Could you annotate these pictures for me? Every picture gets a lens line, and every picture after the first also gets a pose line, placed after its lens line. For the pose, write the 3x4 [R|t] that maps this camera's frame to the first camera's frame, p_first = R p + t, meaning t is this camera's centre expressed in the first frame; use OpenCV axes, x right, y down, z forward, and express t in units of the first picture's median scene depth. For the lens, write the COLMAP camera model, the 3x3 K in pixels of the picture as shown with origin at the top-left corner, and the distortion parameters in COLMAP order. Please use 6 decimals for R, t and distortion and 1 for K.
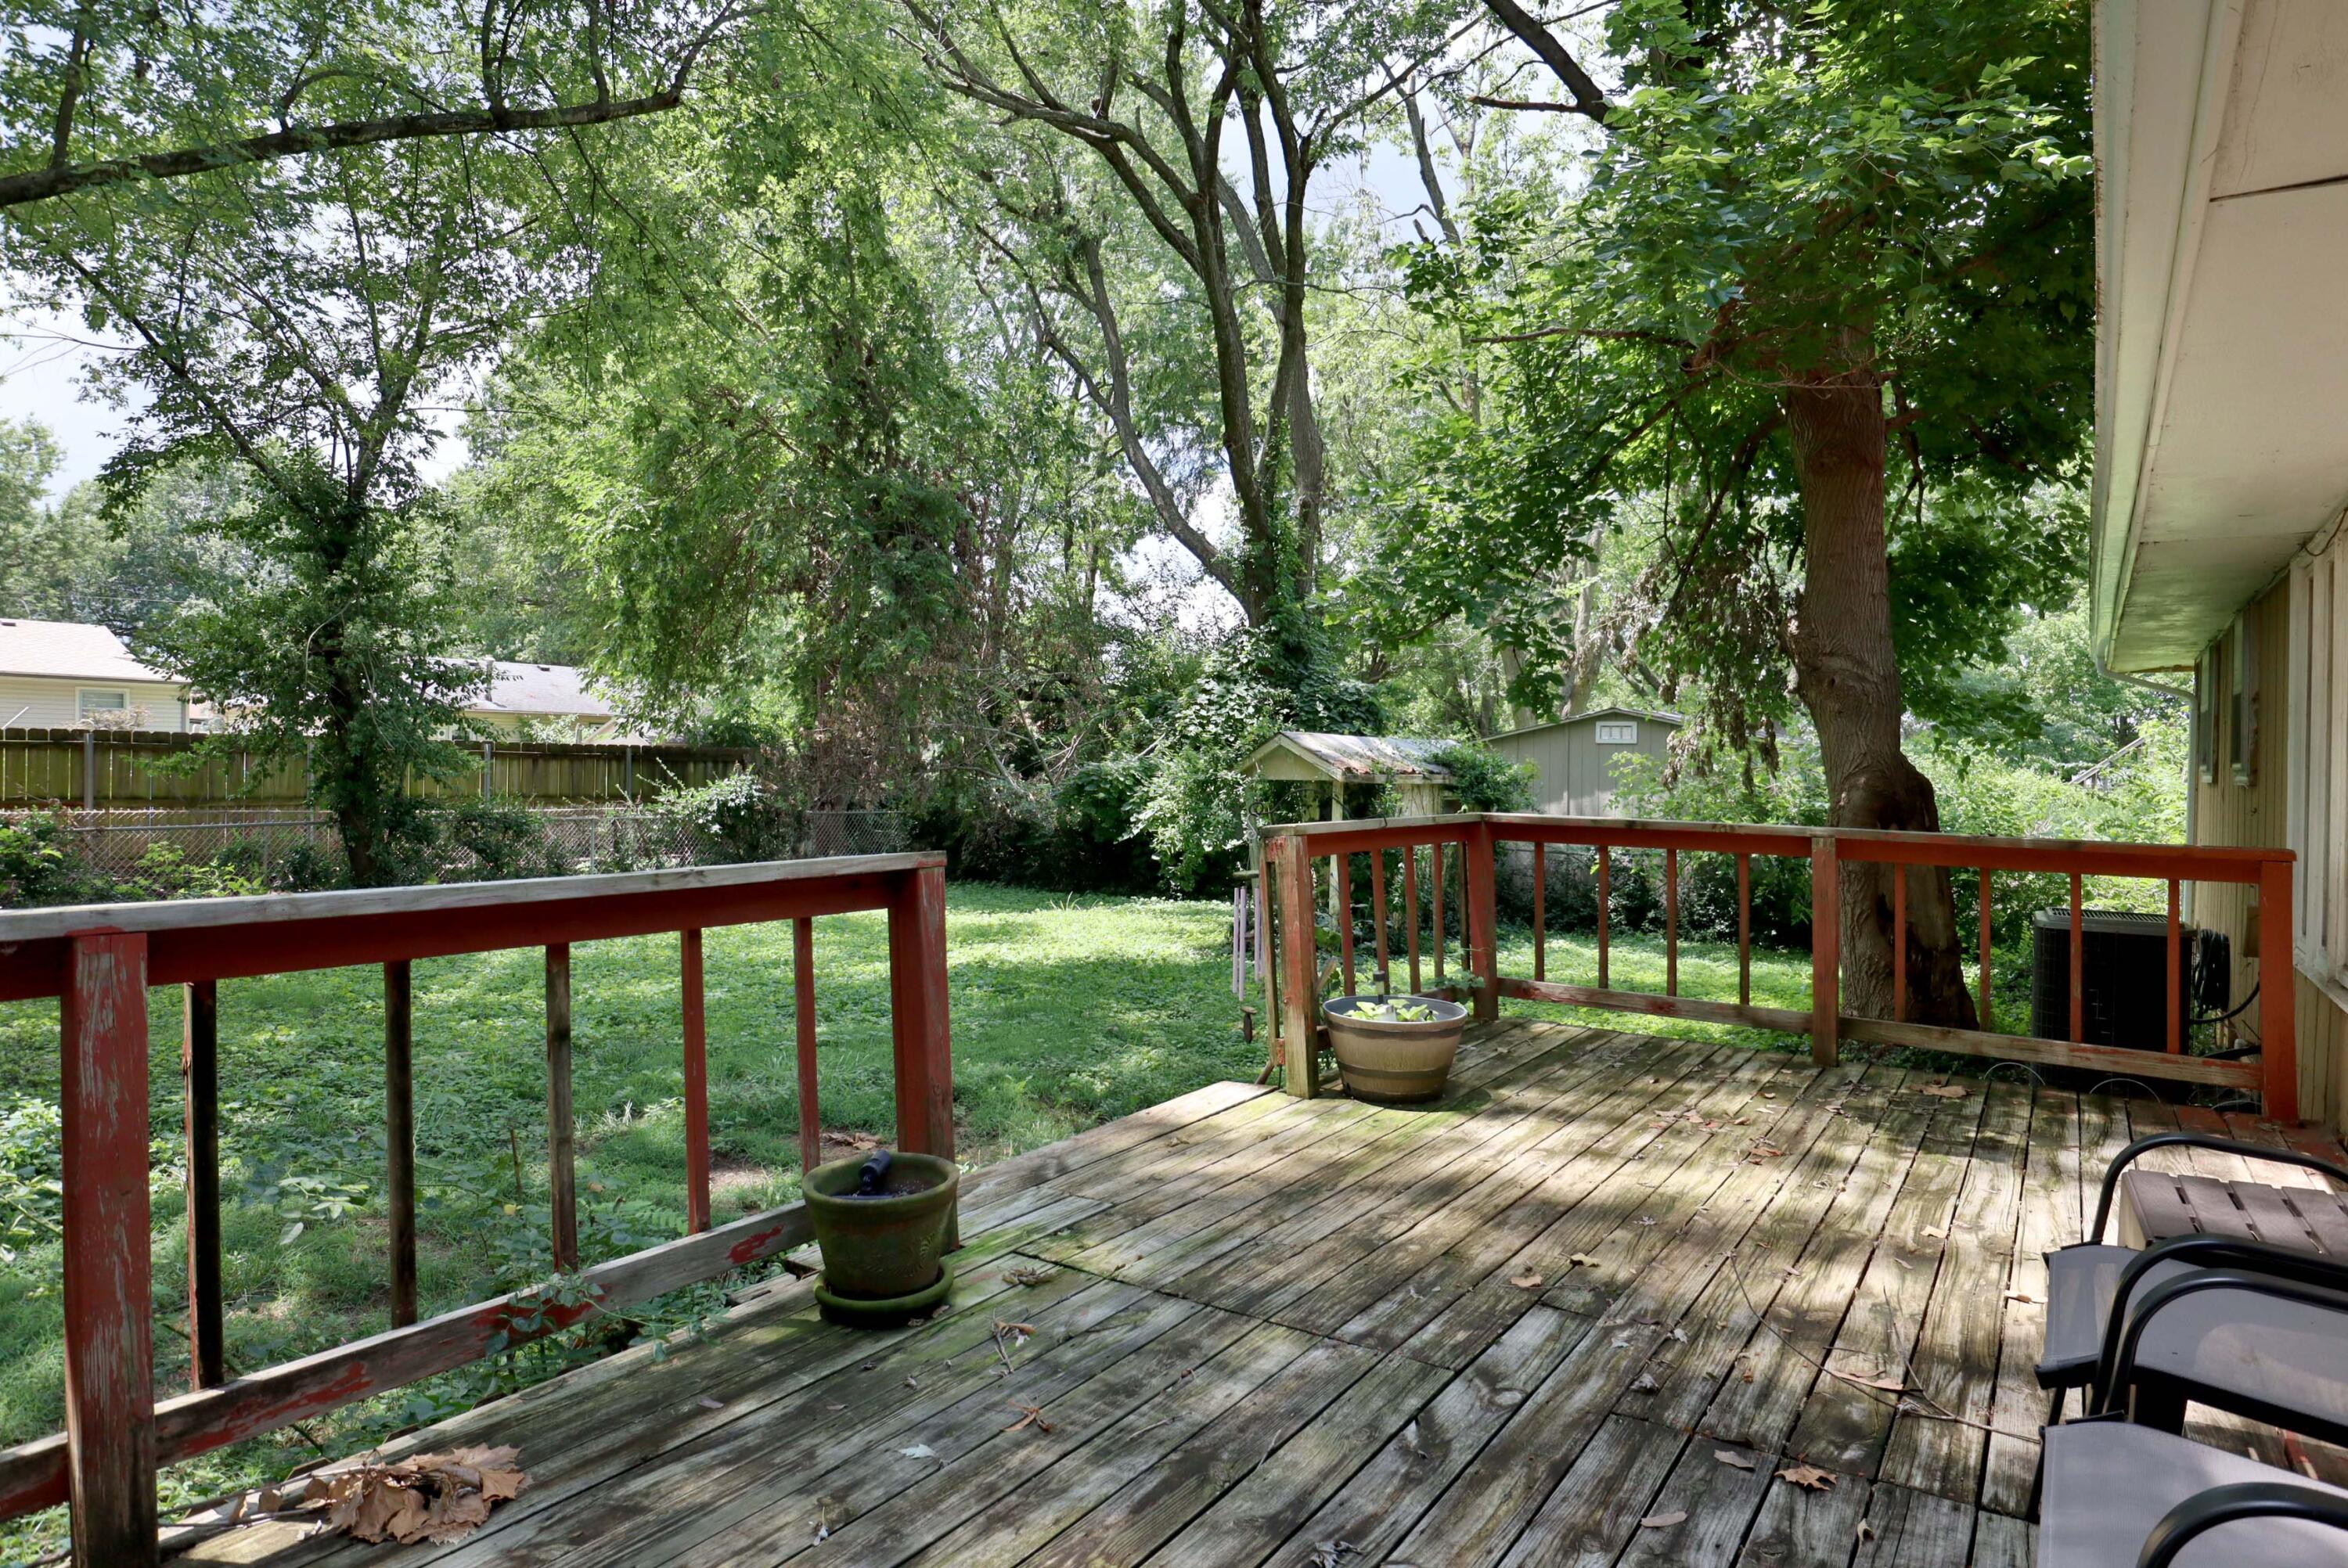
lens RADIAL K [[1323.3, 0, 1177.8], [0, 1323.3, 777.4], [0, 0, 1]] dist [-0.049104, 0.022465]
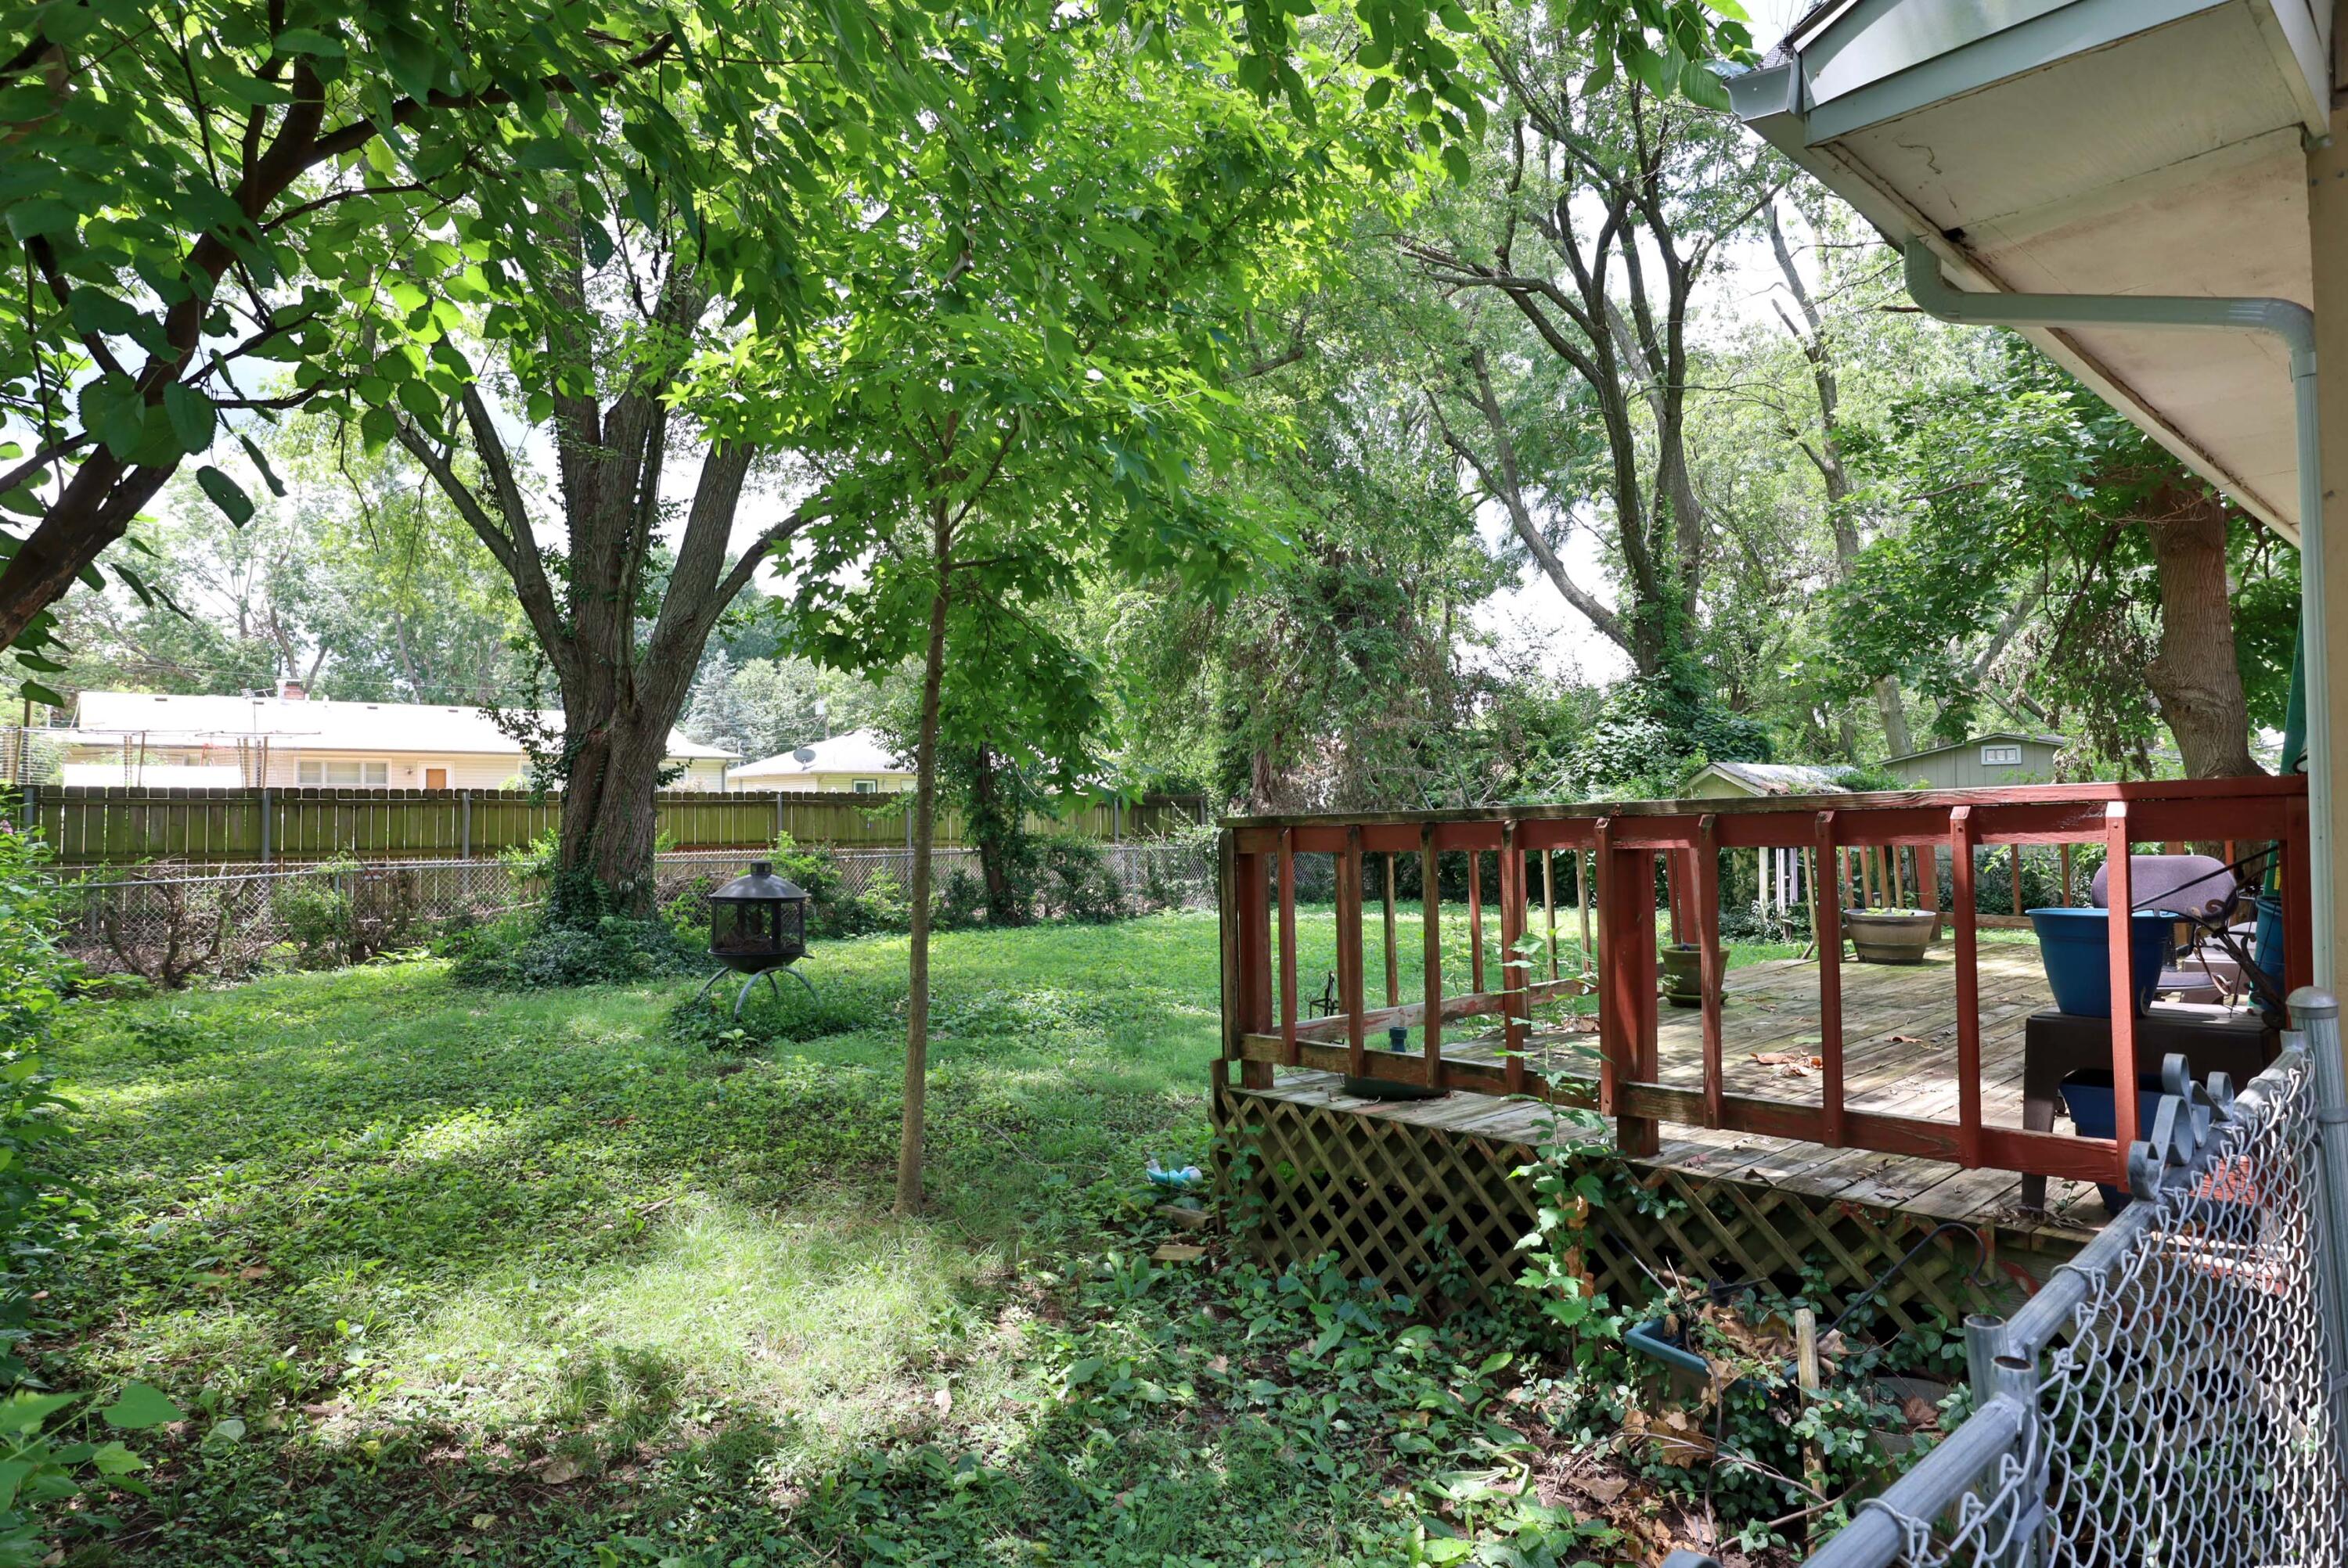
lens RADIAL K [[1298.7, 0, 1175.6], [0, 1298.7, 775.0], [0, 0, 1]] dist [-0.053095, 0.024655]
pose [[0.969652, -0.031955, -0.242392, -0.121652], [0.022644, 0.998898, -0.041100, 0.016162], [0.243438, 0.034364, 0.969307, -0.317517]]
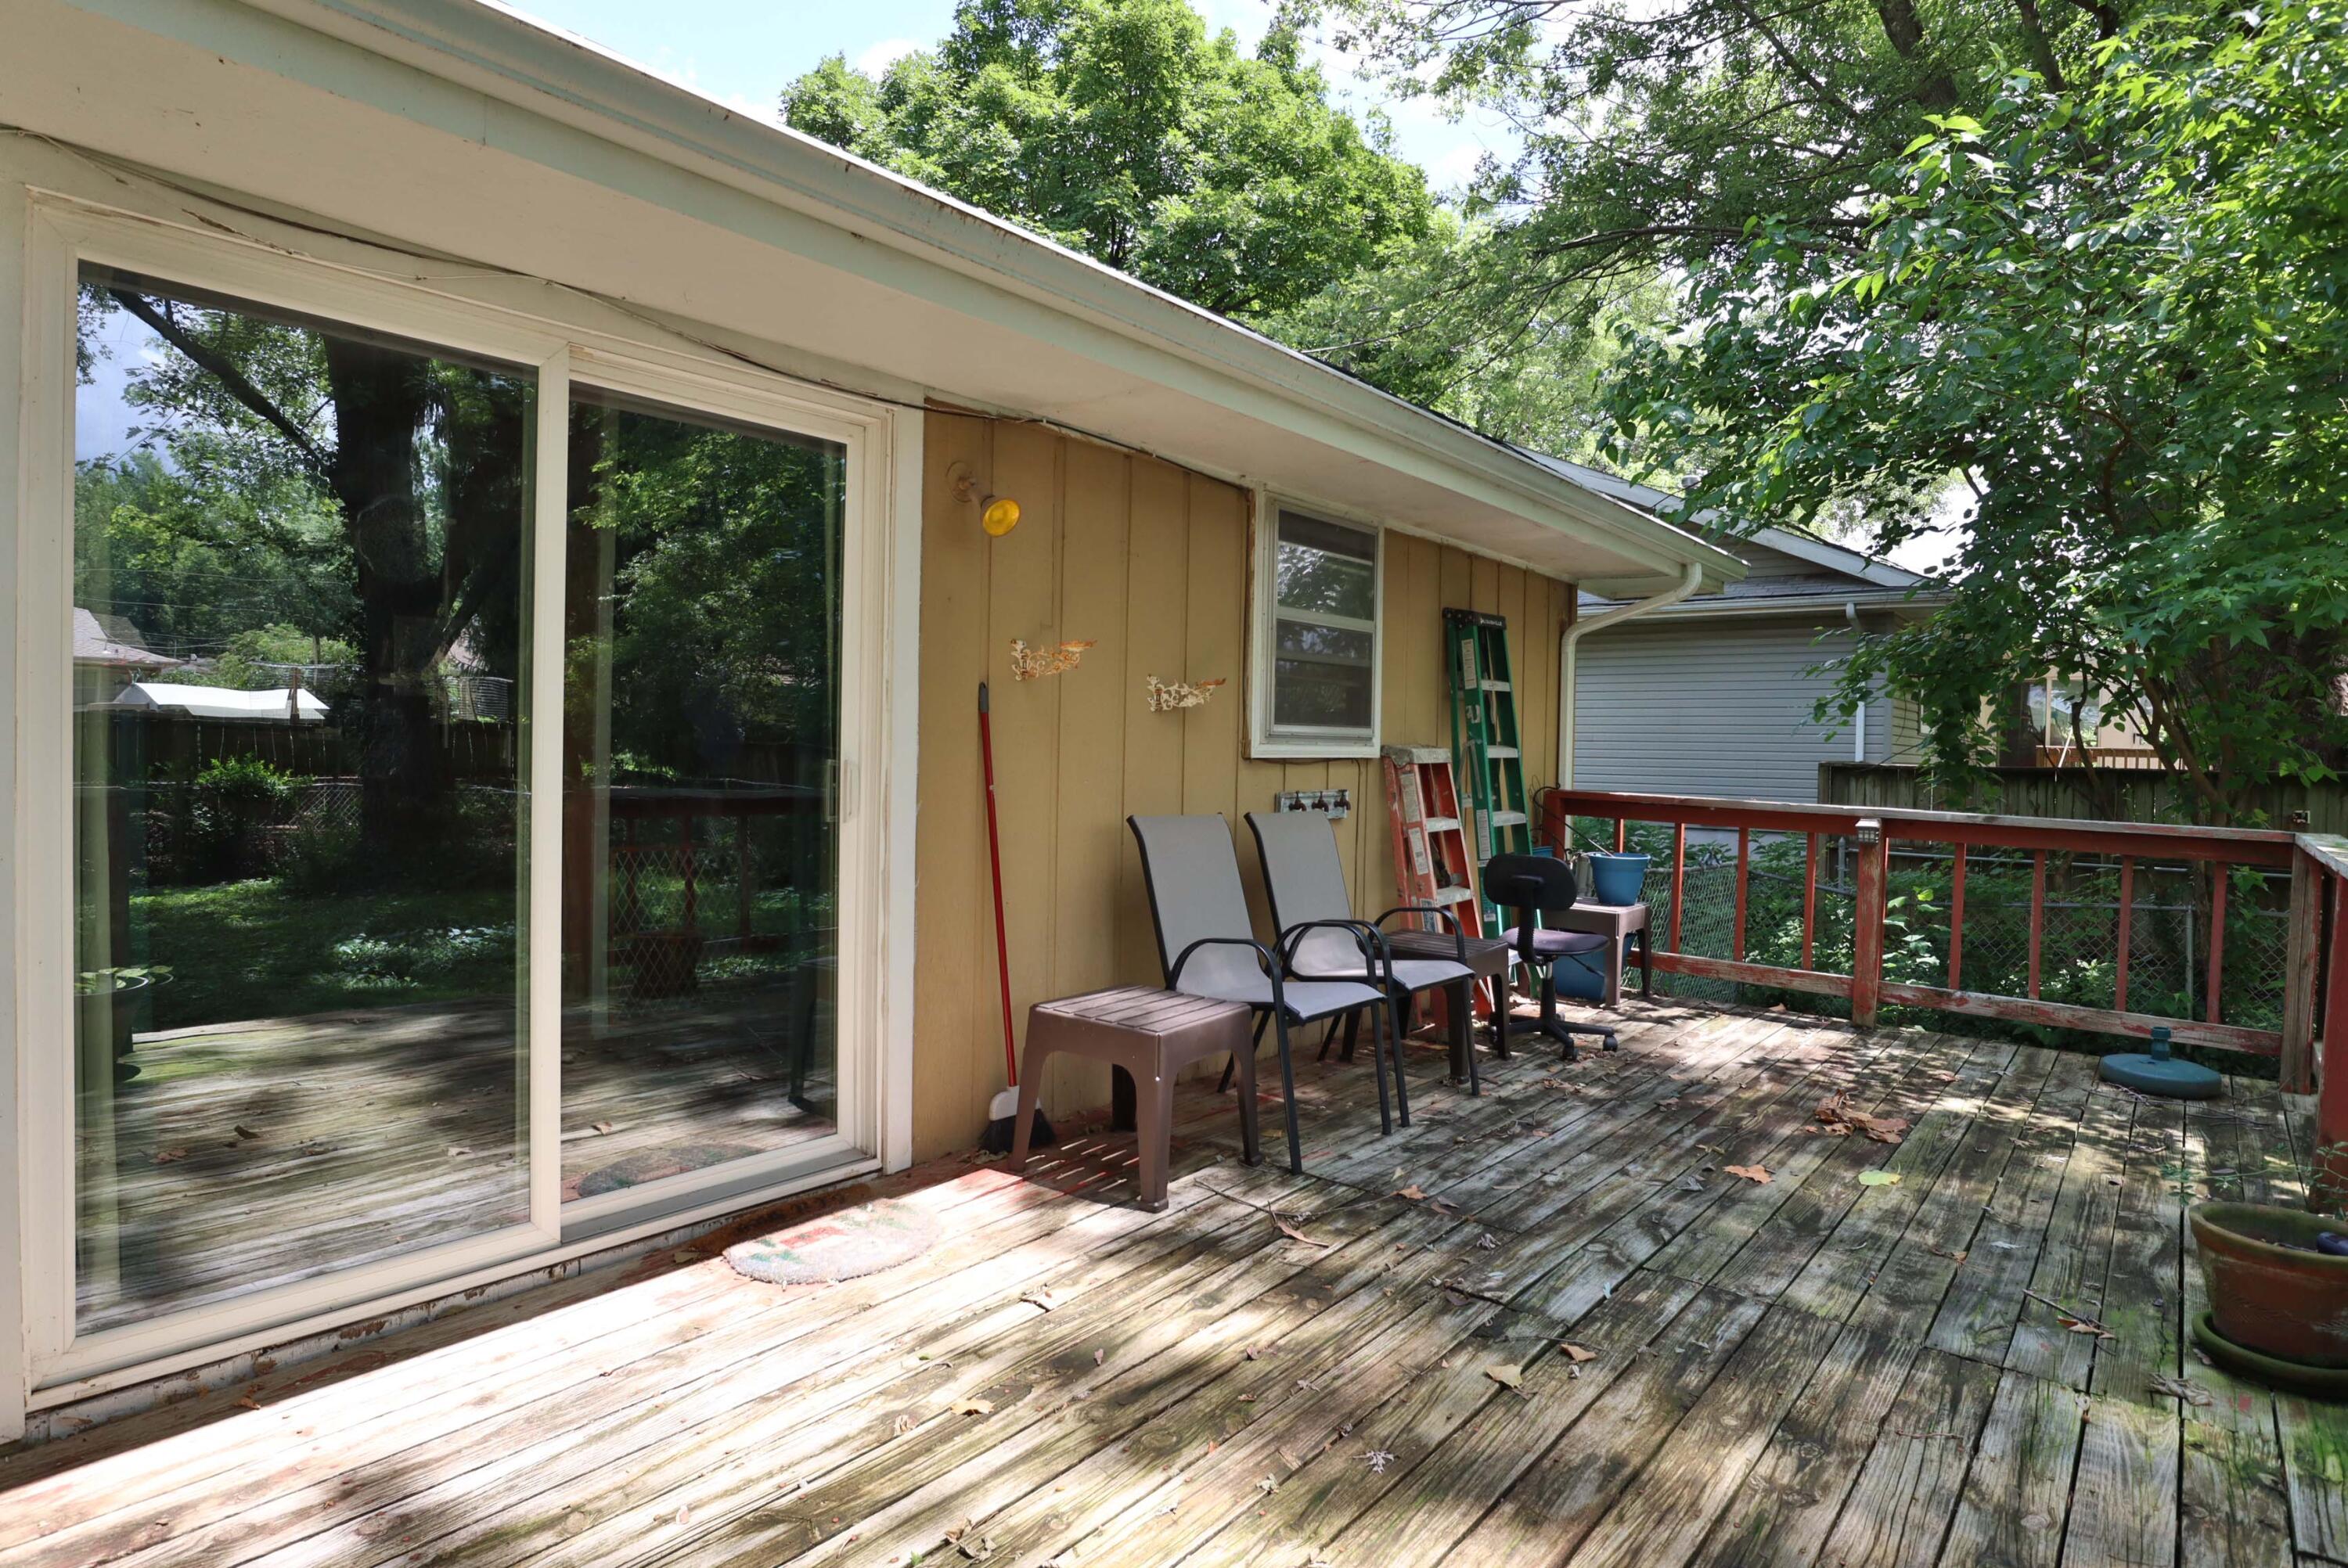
lens RADIAL K [[1323.3, 0, 1177.8], [0, 1323.3, 777.4], [0, 0, 1]] dist [-0.049104, 0.022465]
pose [[-0.997705, -0.035278, 0.057800, 0.125028], [-0.033572, 0.998979, 0.030220, -0.003272], [-0.058808, 0.028210, -0.997871, 0.473154]]
